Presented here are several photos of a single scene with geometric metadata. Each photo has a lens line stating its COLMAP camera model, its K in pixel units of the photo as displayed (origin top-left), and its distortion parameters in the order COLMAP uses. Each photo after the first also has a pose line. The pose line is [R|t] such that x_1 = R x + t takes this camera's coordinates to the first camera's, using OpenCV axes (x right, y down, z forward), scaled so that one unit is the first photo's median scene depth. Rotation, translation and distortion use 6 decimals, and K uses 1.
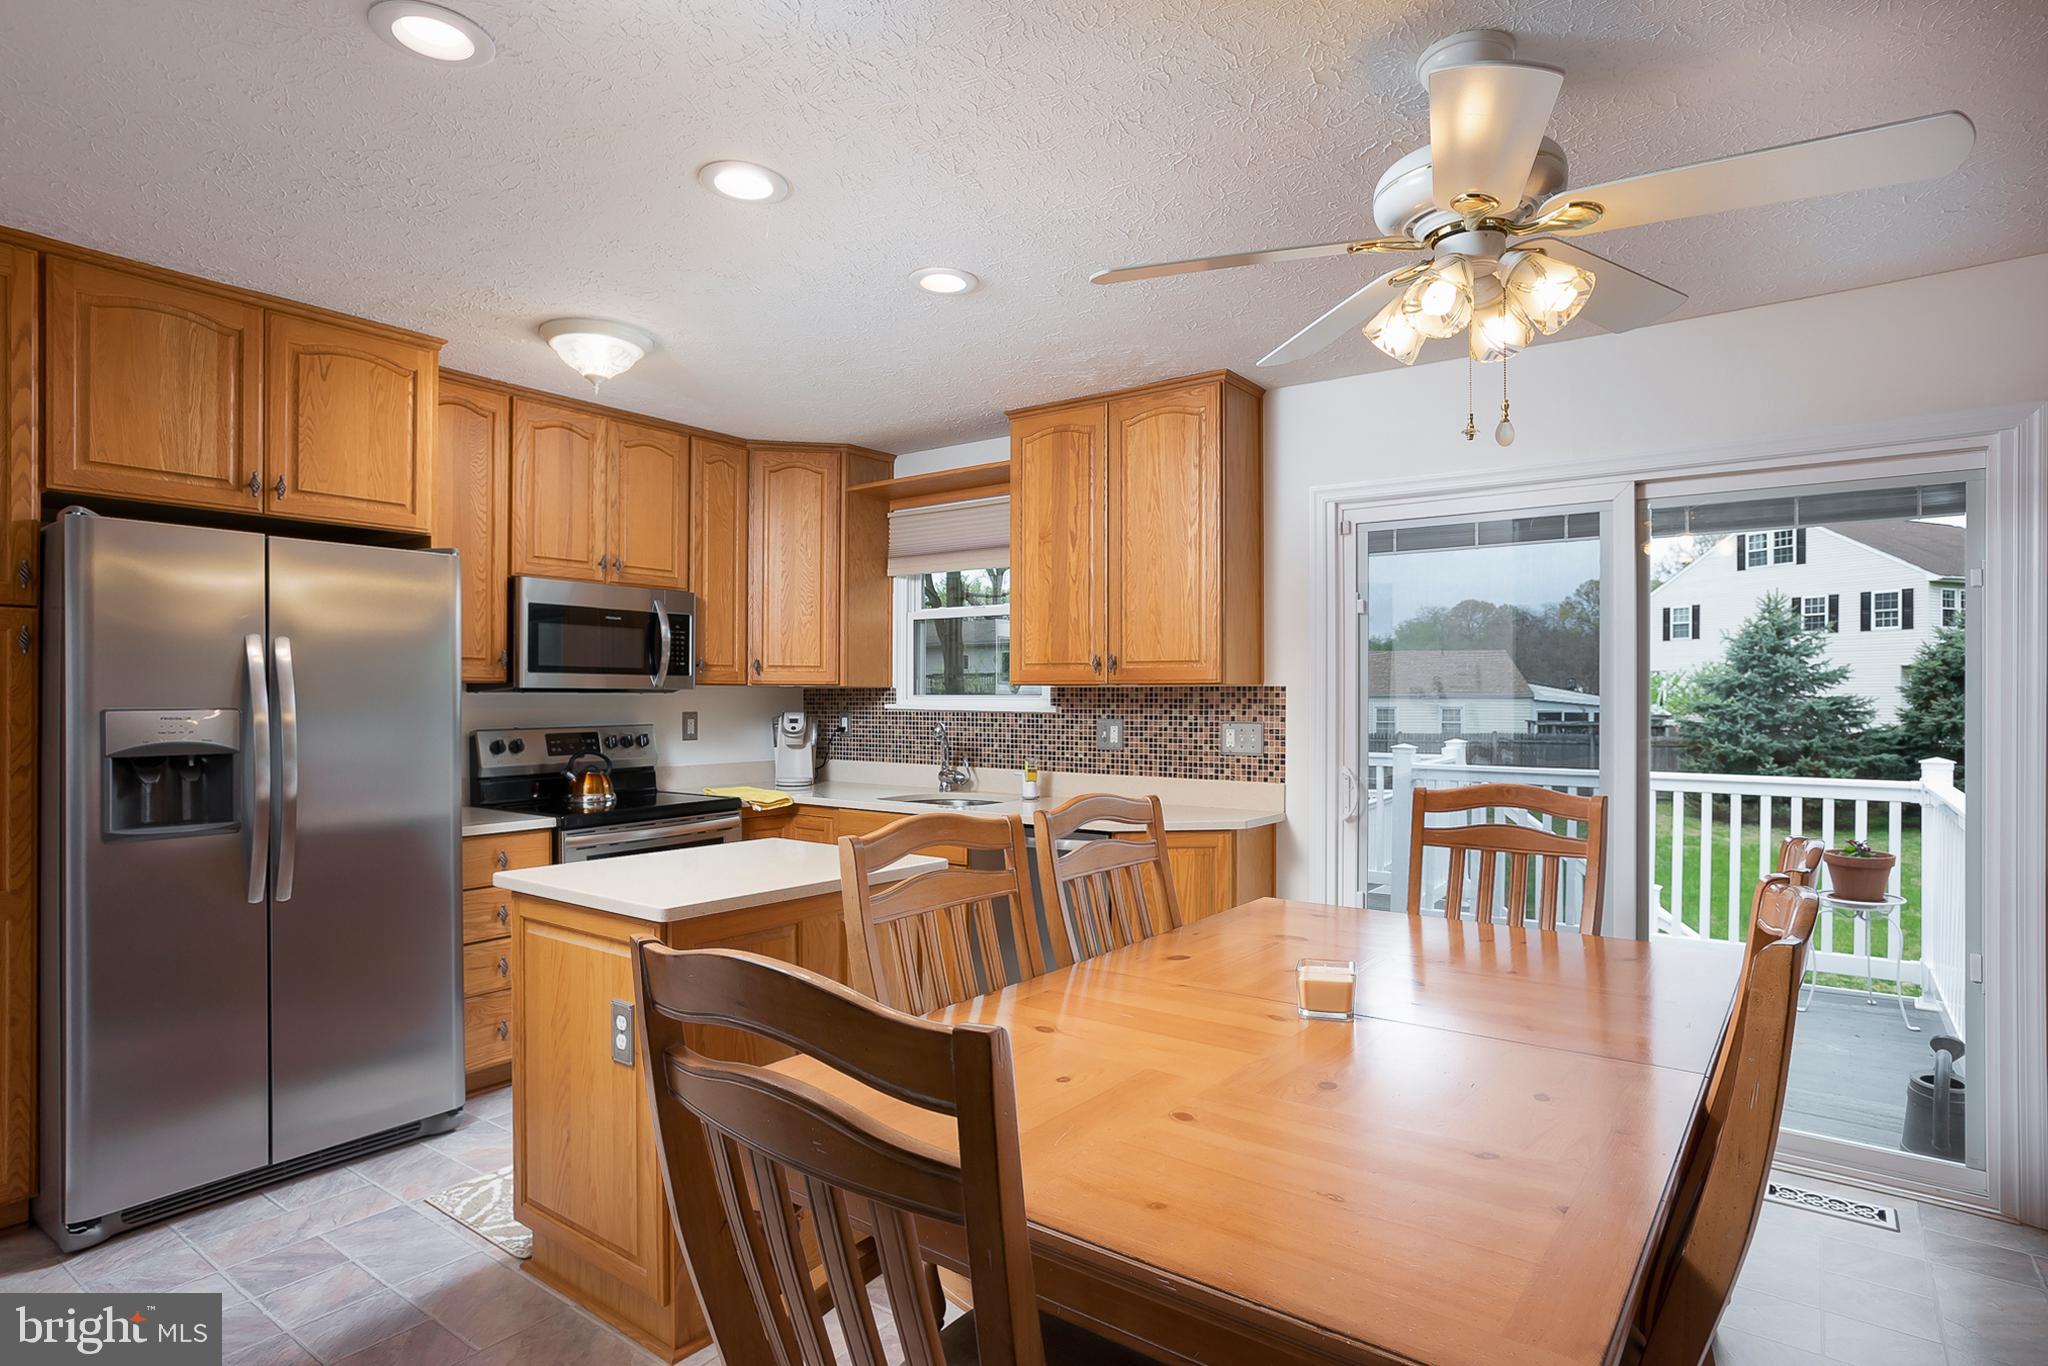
lens RADIAL K [[1083.6, 0, 1081.2], [0, 1083.6, 694.8], [0, 0, 1]] dist [-0.000288, 0.023976]
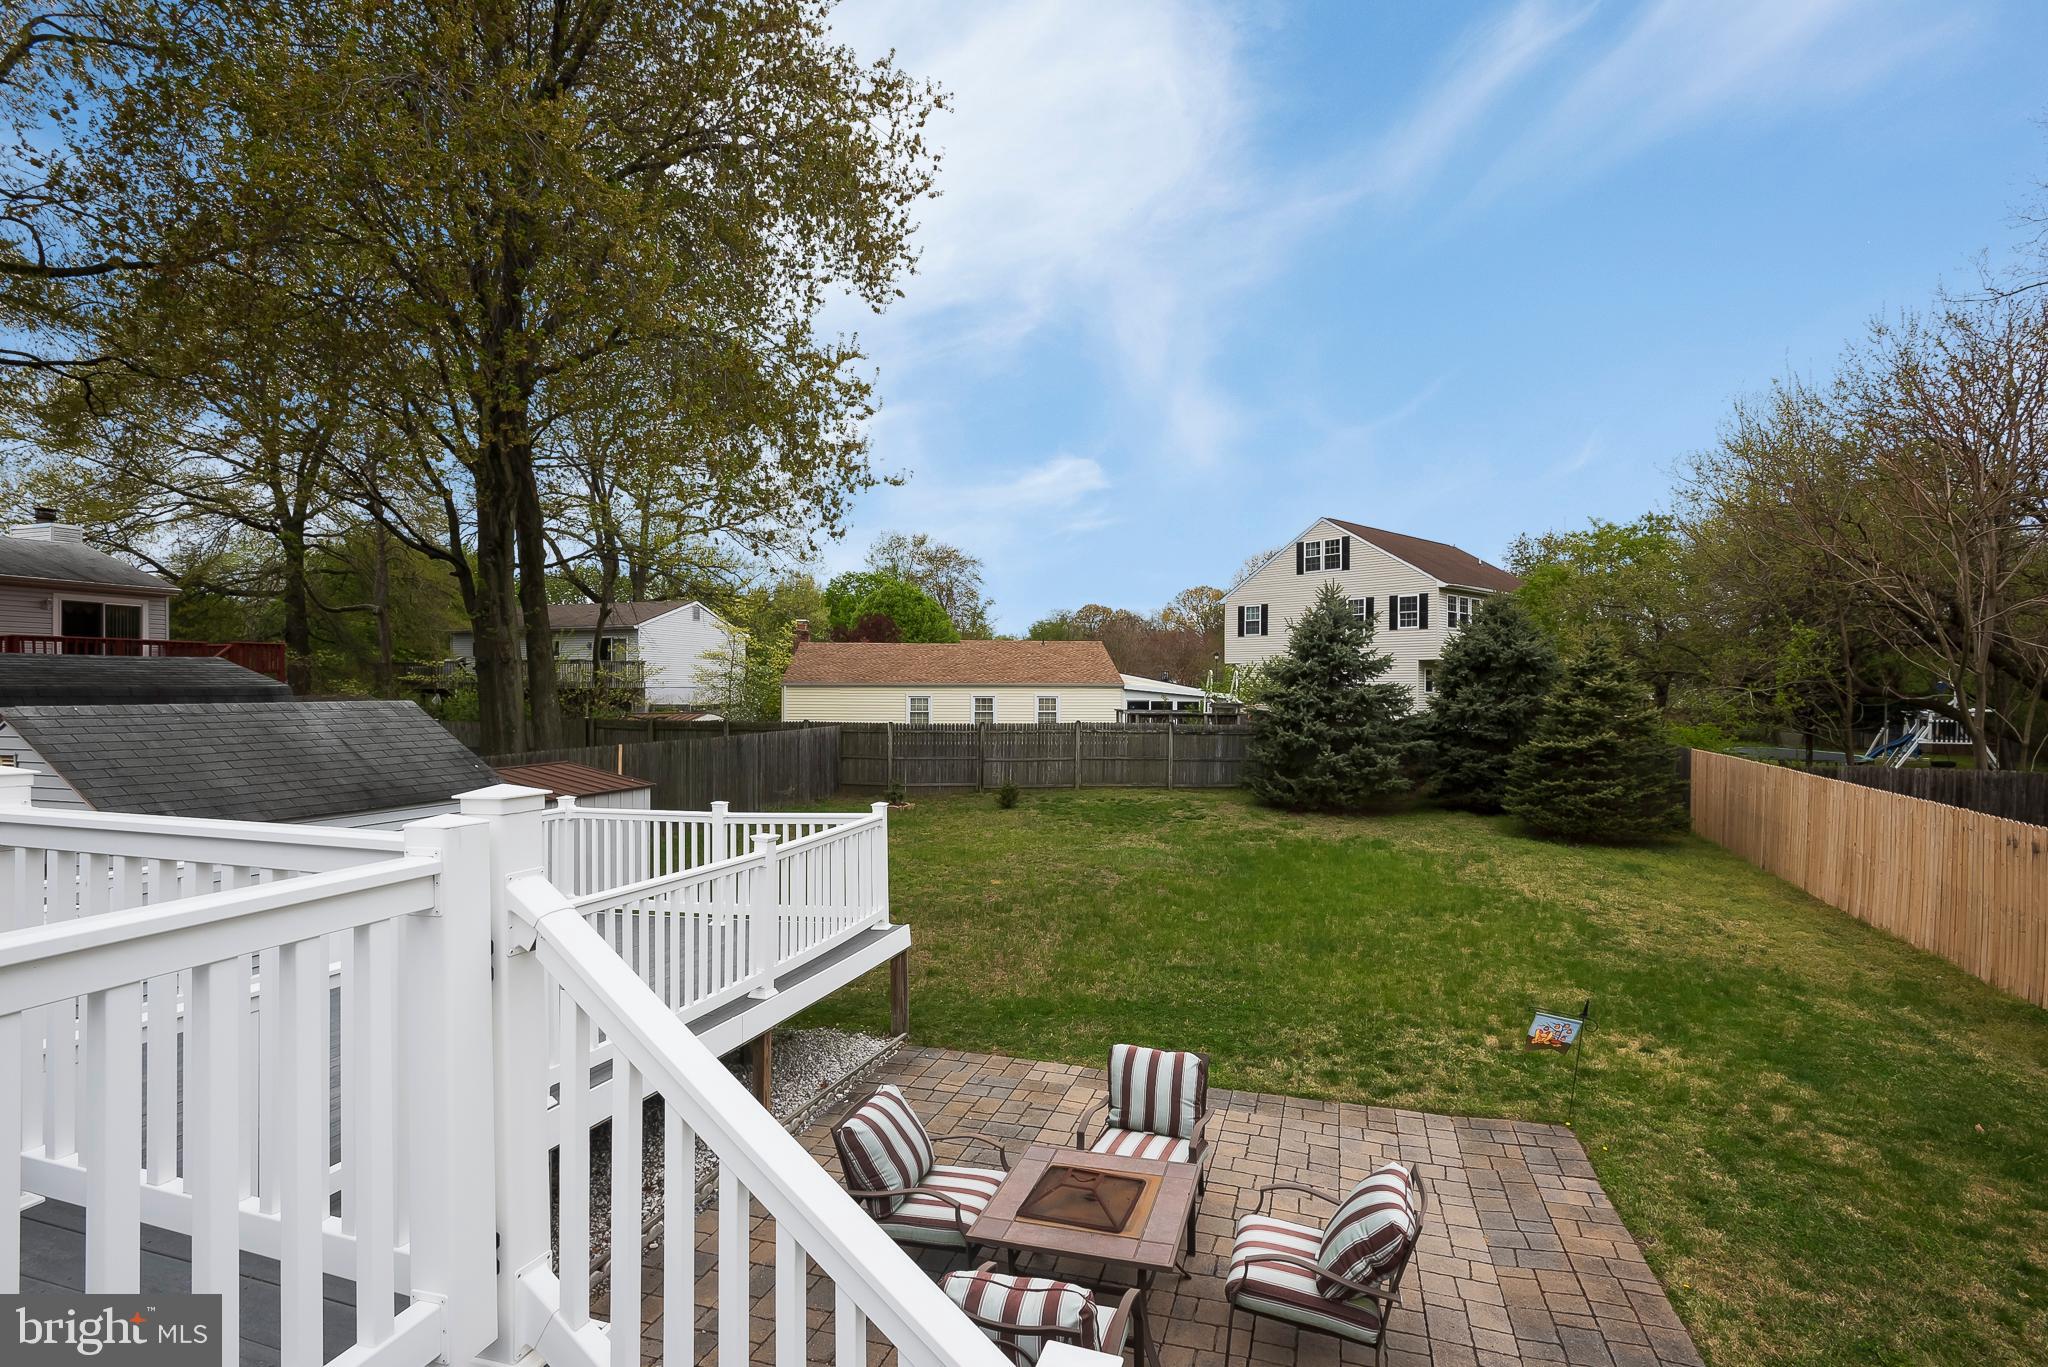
lens RADIAL K [[978.4, 0, 1040.5], [0, 978.4, 690.8], [0, 0, 1]] dist [-0.053500, 0.026042]
pose [[0.958690, 0.000570, 0.284451, 0.116968], [-0.001761, 0.999991, 0.003932, 0.003987], [-0.284446, -0.004271, 0.958683, 0.202947]]
